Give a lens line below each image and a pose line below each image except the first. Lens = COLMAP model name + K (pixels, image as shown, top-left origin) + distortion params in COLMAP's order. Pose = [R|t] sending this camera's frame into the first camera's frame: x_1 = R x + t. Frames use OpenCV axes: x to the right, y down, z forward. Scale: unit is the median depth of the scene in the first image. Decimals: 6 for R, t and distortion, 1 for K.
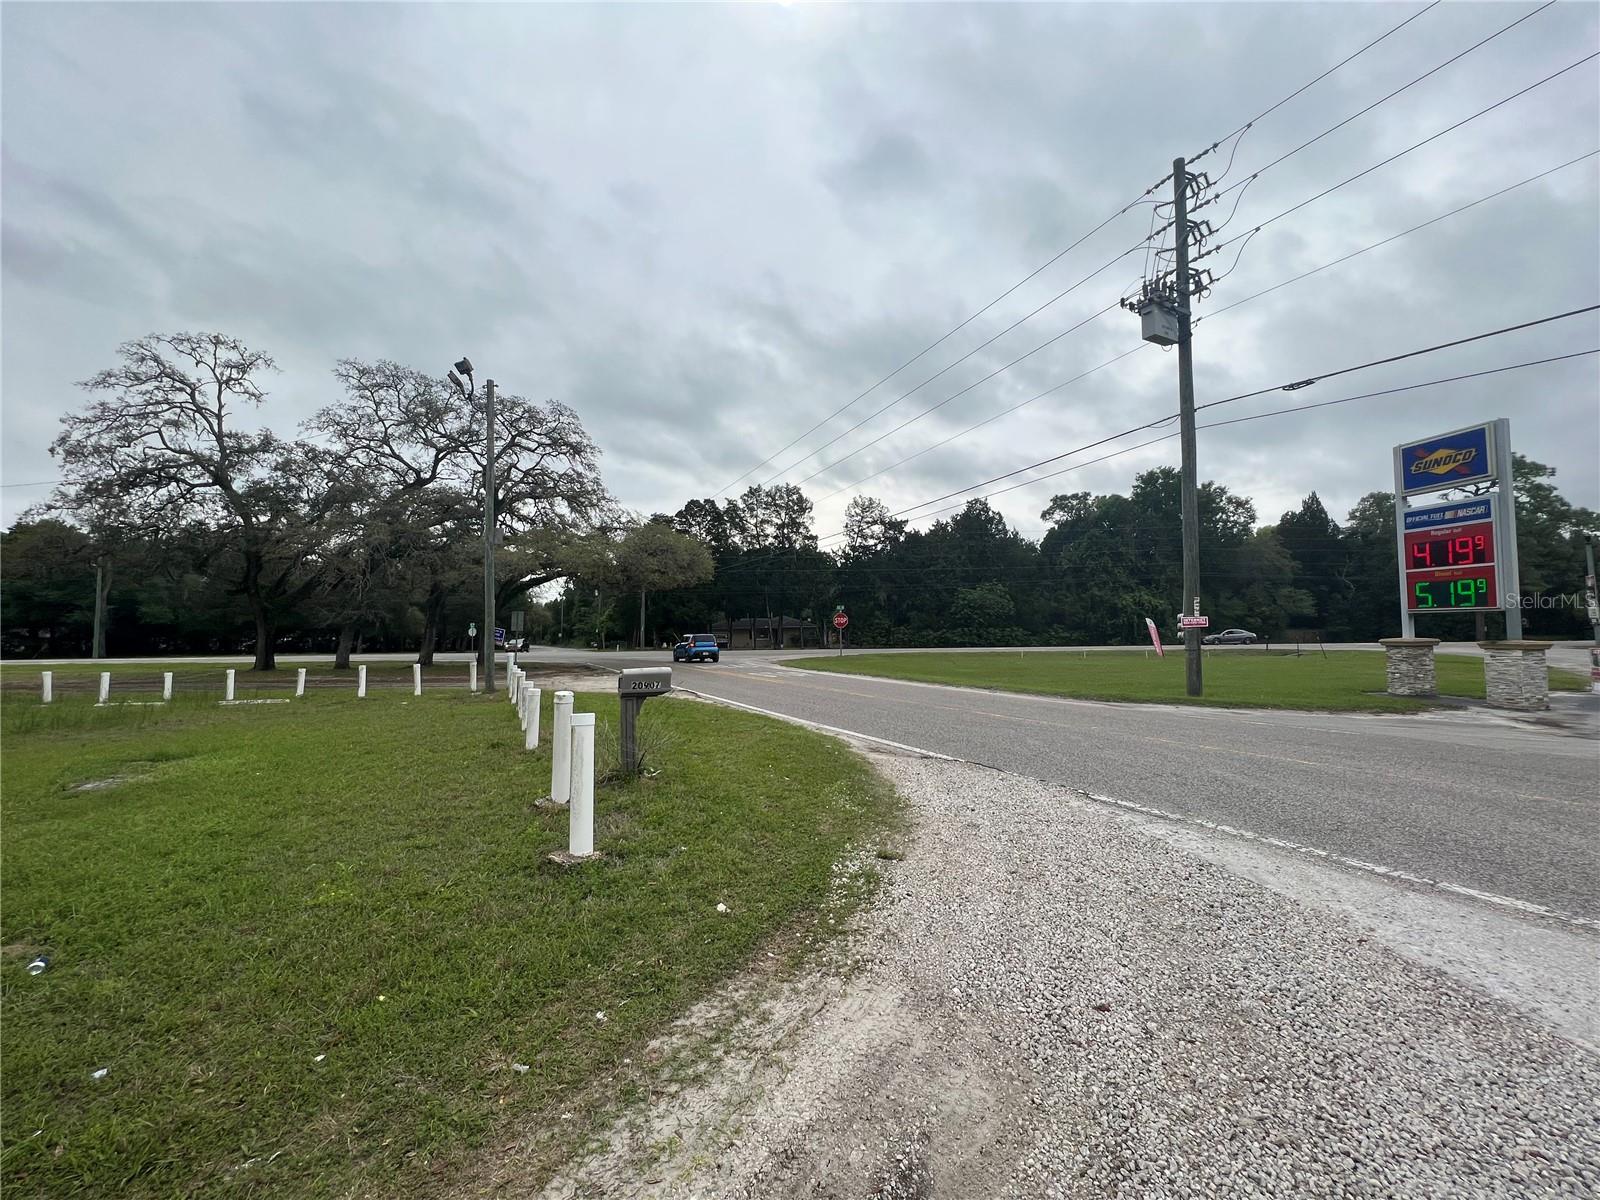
lens RADIAL K [[639.4, 0, 798.7], [0, 639.4, 594.5], [0, 0, 1]] dist [-0.001621, 0.000085]
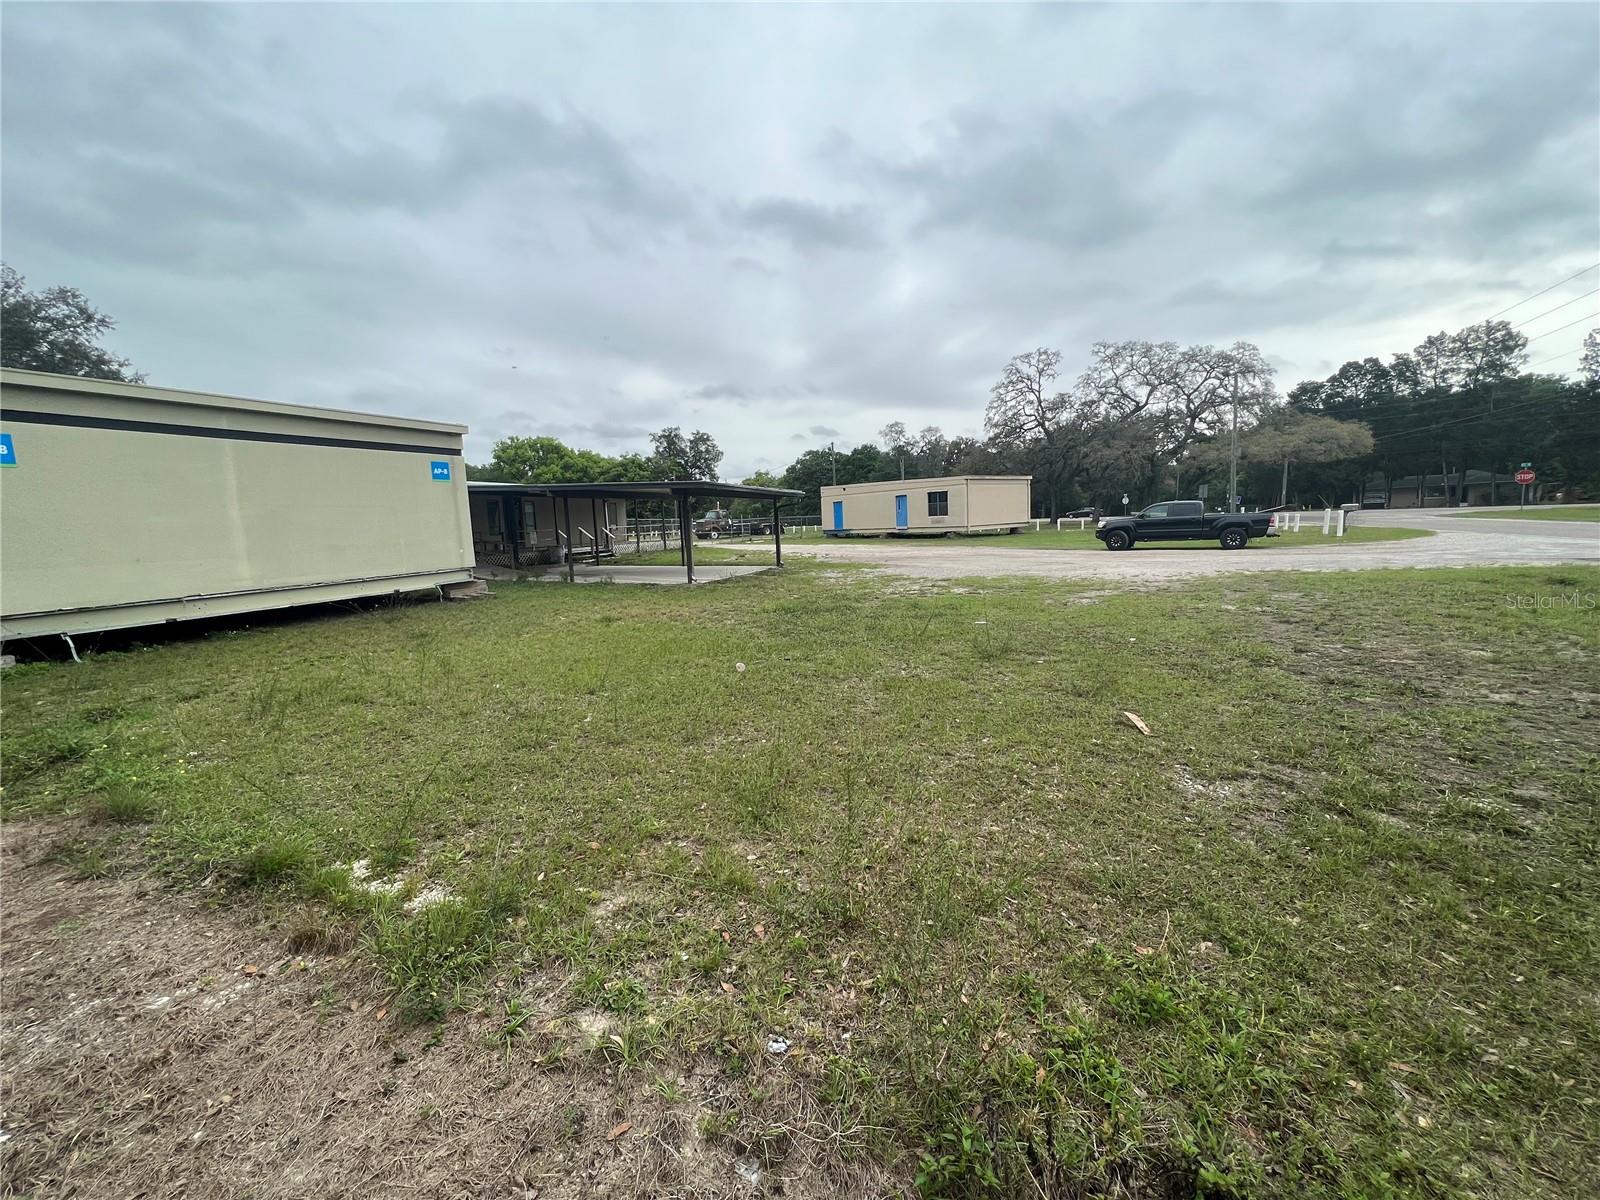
lens RADIAL K [[639.4, 0, 800.0], [0, 639.4, 596.4], [0, 0, 1]] dist [-0.001621, 0.000085]
pose [[0.659807, 0.076275, -0.747554, 0.046326], [0.078920, 0.982299, 0.169884, -0.024265], [0.747279, -0.171087, 0.642108, -0.381308]]
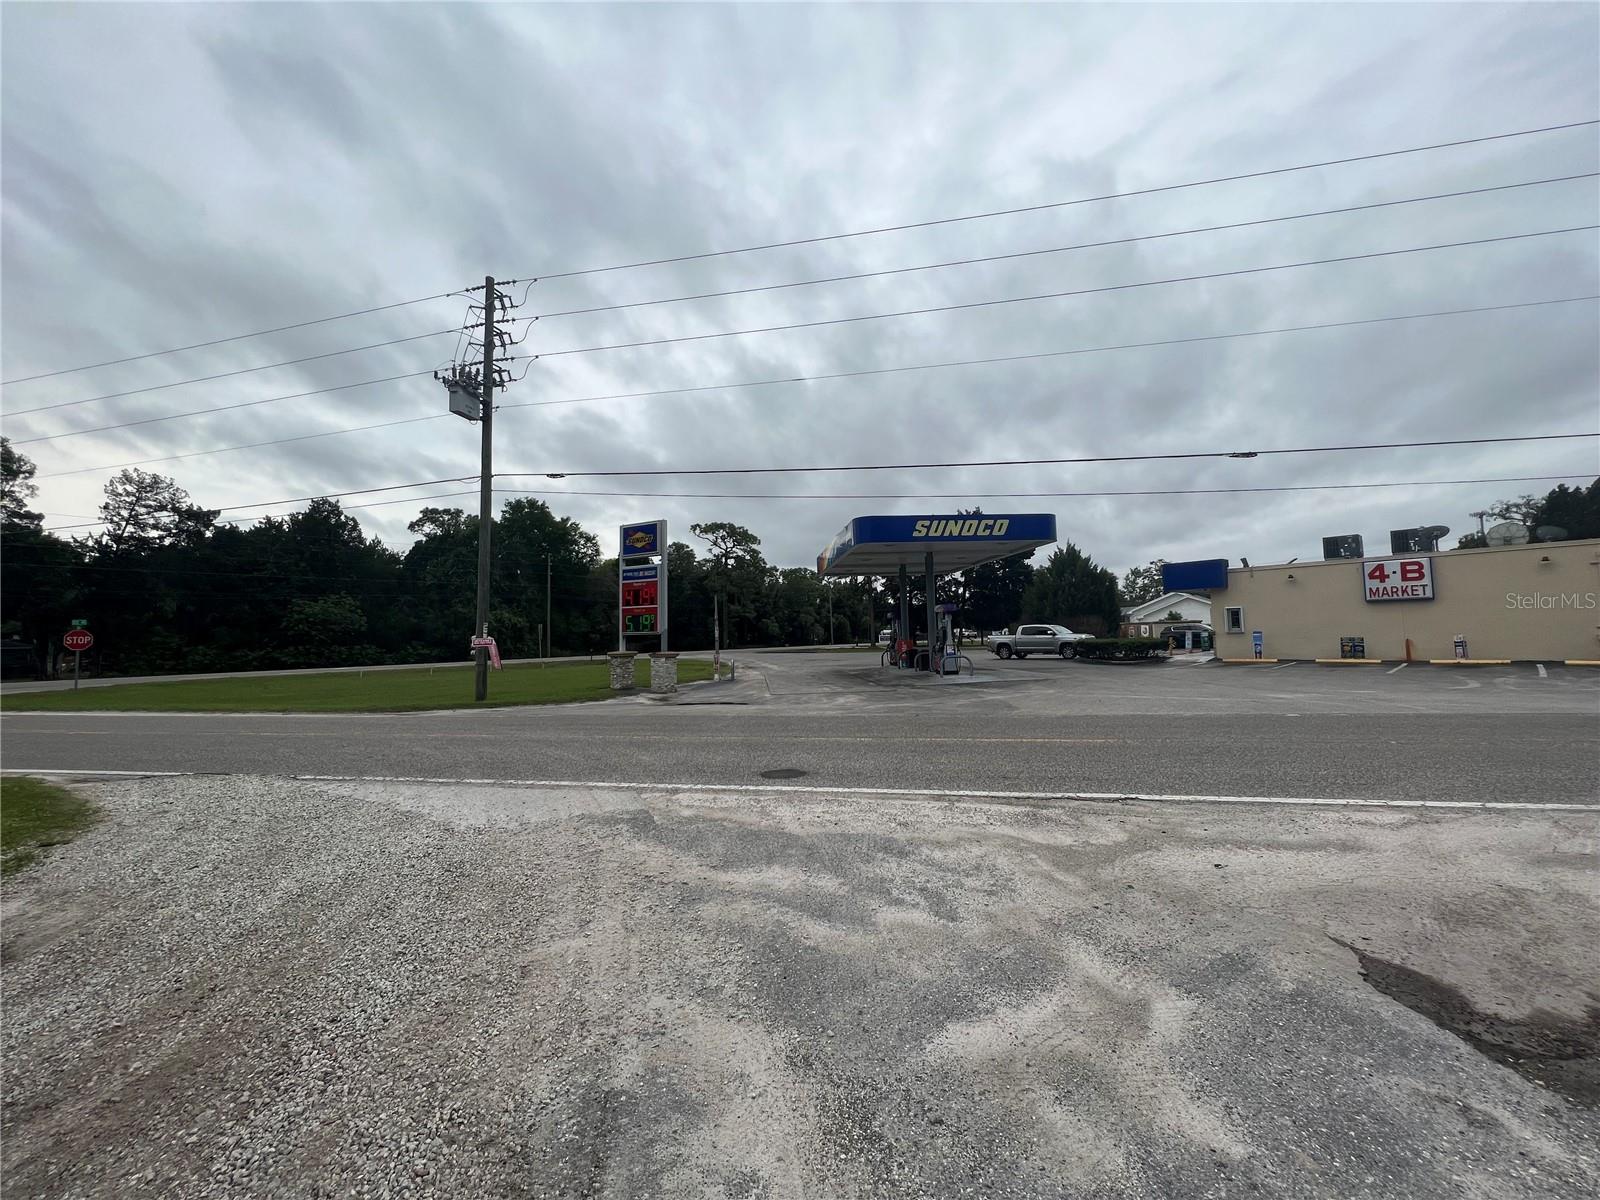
lens RADIAL K [[639.4, 0, 800.1], [0, 639.4, 595.7], [0, 0, 1]] dist [-0.001621, 0.000085]
pose [[0.621691, 0.044835, 0.781979, 0.003384], [-0.028506, 0.998994, -0.034615, -0.005135], [-0.782744, -0.000771, 0.622343, -0.061420]]
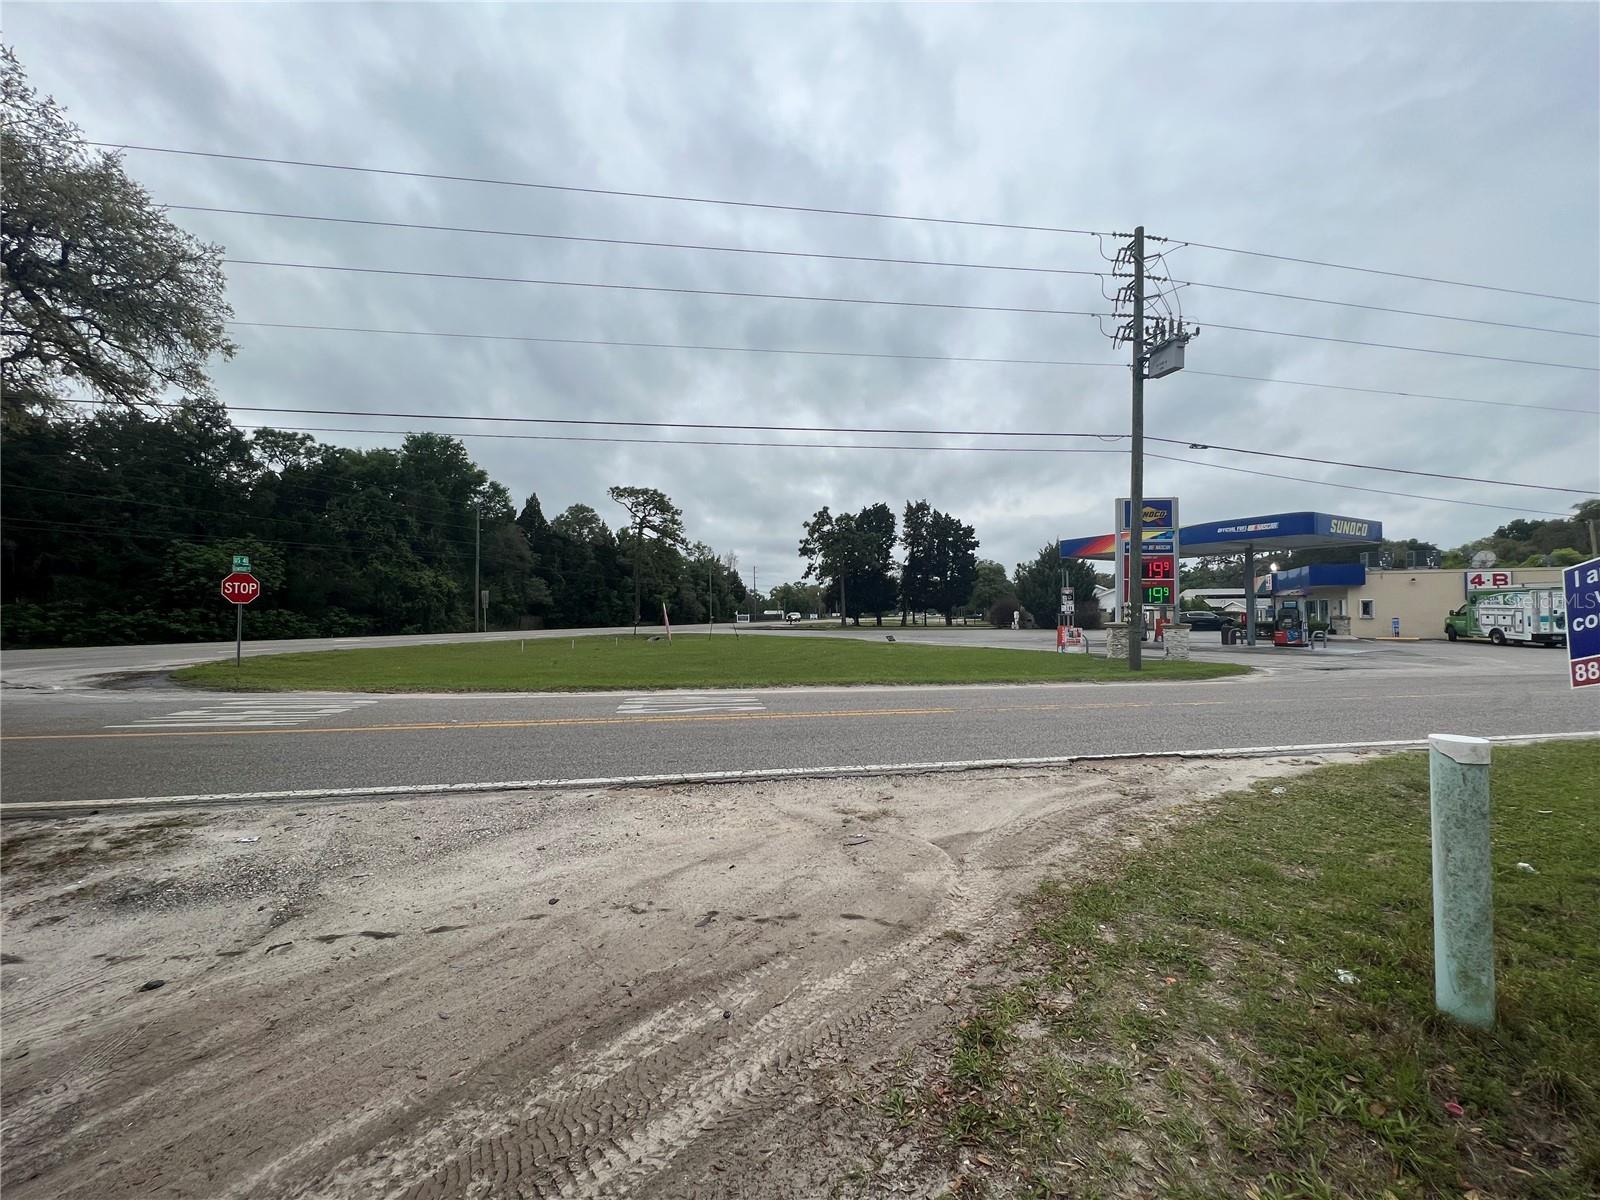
lens RADIAL K [[639.4, 0, 796.5], [0, 639.4, 594.8], [0, 0, 1]] dist [-0.001621, 0.000085]
pose [[0.262319, 0.039862, 0.964158, -0.161461], [-0.061171, 0.997824, -0.024611, 0.018785], [-0.963040, -0.052523, 0.264186, 0.286578]]
